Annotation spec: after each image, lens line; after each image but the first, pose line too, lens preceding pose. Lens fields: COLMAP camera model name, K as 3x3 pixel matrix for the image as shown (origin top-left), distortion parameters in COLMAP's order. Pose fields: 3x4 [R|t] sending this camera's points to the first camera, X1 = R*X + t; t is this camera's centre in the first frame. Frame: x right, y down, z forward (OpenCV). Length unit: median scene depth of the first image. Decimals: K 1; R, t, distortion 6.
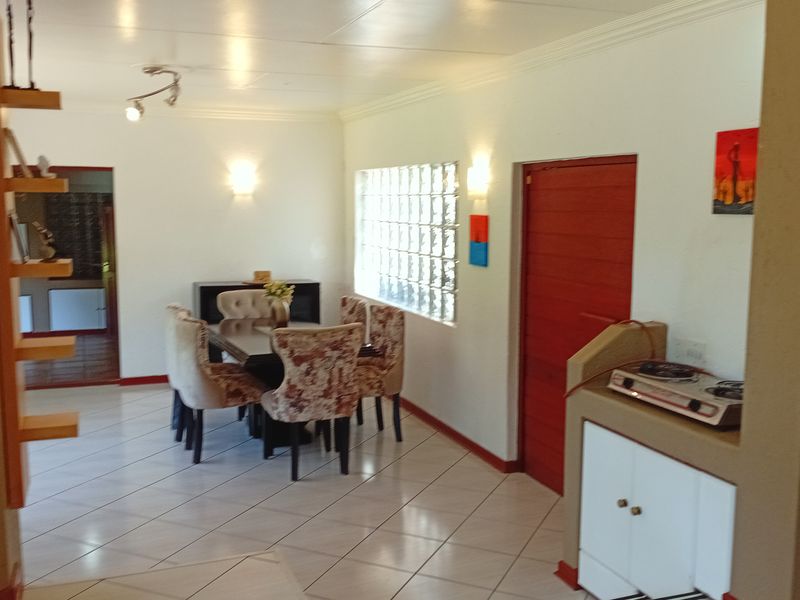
lens RADIAL K [[821.4, 0, 398.0], [0, 821.4, 298.1], [0, 0, 1]] dist [0.114334, -0.233577]
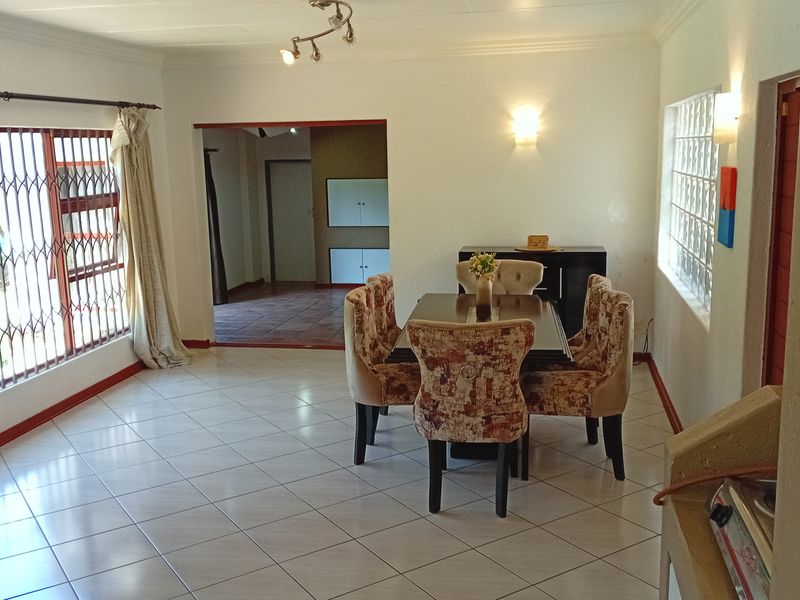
lens RADIAL K [[821.4, 0, 398.0], [0, 821.4, 298.1], [0, 0, 1]] dist [0.114334, -0.233577]
pose [[0.841137, 0.069798, -0.536300, 0.256390], [-0.035602, 0.996632, 0.073870, -0.040093], [0.539649, -0.043042, 0.840789, 0.327600]]
